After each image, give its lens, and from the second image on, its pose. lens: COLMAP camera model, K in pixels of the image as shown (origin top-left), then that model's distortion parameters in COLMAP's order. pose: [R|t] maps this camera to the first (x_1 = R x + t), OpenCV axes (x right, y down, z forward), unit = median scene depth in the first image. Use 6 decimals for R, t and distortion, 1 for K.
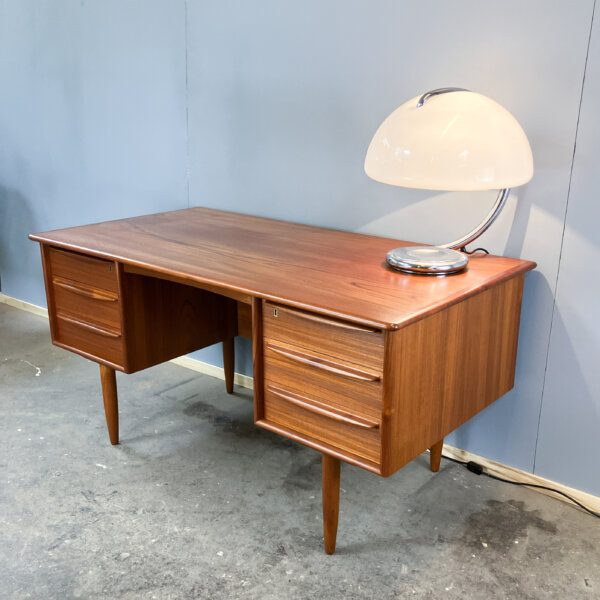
lens RADIAL K [[718.3, 0, 329.1], [0, 718.3, 319.6], [0, 0, 1]] dist [0.003211, 0.000000]
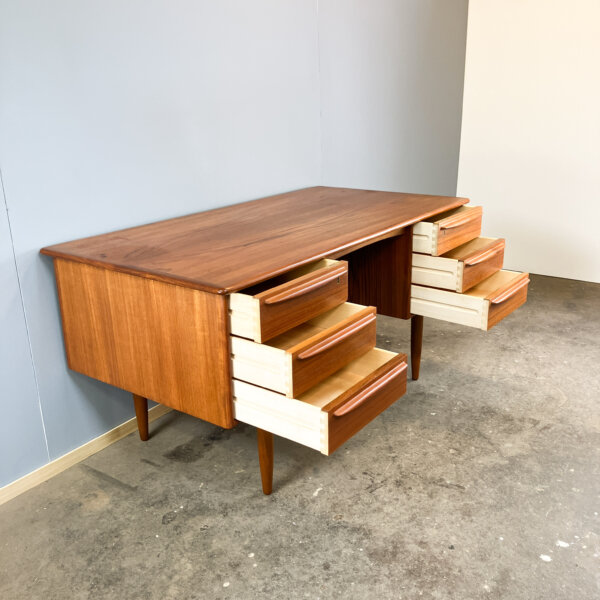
lens RADIAL K [[659.5, 0, 302.7], [0, 659.5, 297.9], [0, 0, 1]] dist [0.010404, 0.000000]
pose [[-0.039642, -0.319538, 0.946744, -1.205020], [0.334461, 0.888590, 0.313915, -0.335743], [-0.941575, 0.329093, 0.071648, 1.018027]]
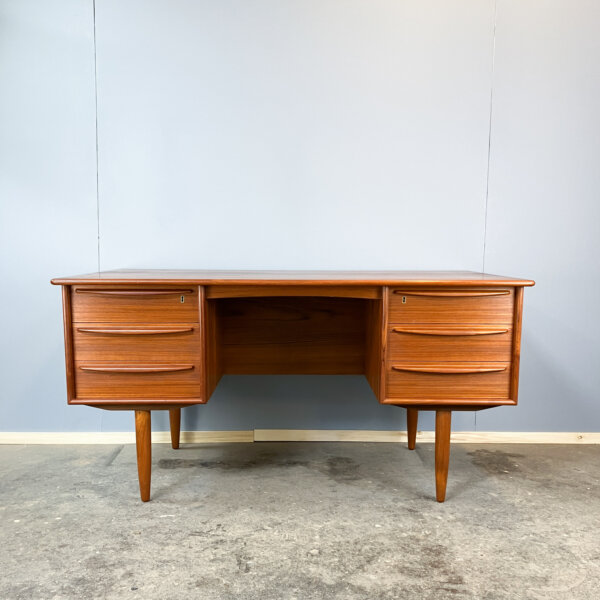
lens RADIAL K [[659.5, 0, 300.6], [0, 659.5, 351.7], [0, 0, 1]] dist [0.010404, 0.000000]
pose [[0.776662, -0.103843, 0.621299, -0.807023], [0.200784, 0.975682, -0.087919, 0.122431], [-0.597061, 0.193031, 0.778625, 0.214850]]
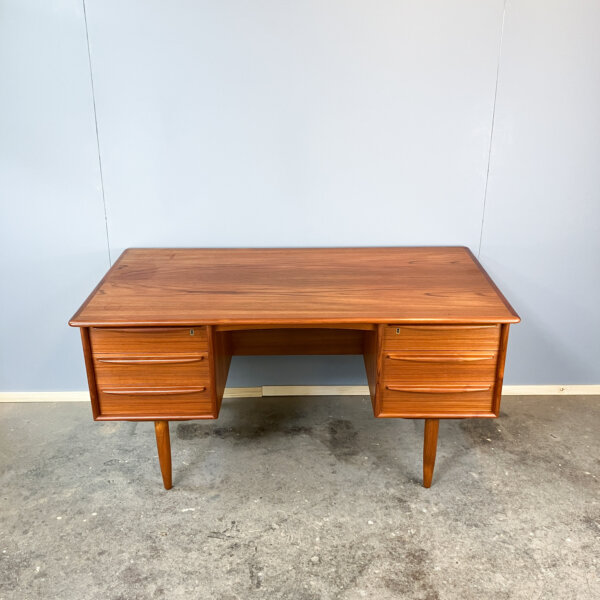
lens RADIAL K [[659.5, 0, 305.4], [0, 659.5, 301.4], [0, 0, 1]] dist [0.010404, 0.000000]
pose [[0.779483, -0.254108, 0.572568, -0.776827], [0.210345, 0.967133, 0.142859, -0.237273], [-0.590051, 0.009081, 0.807315, 0.106880]]
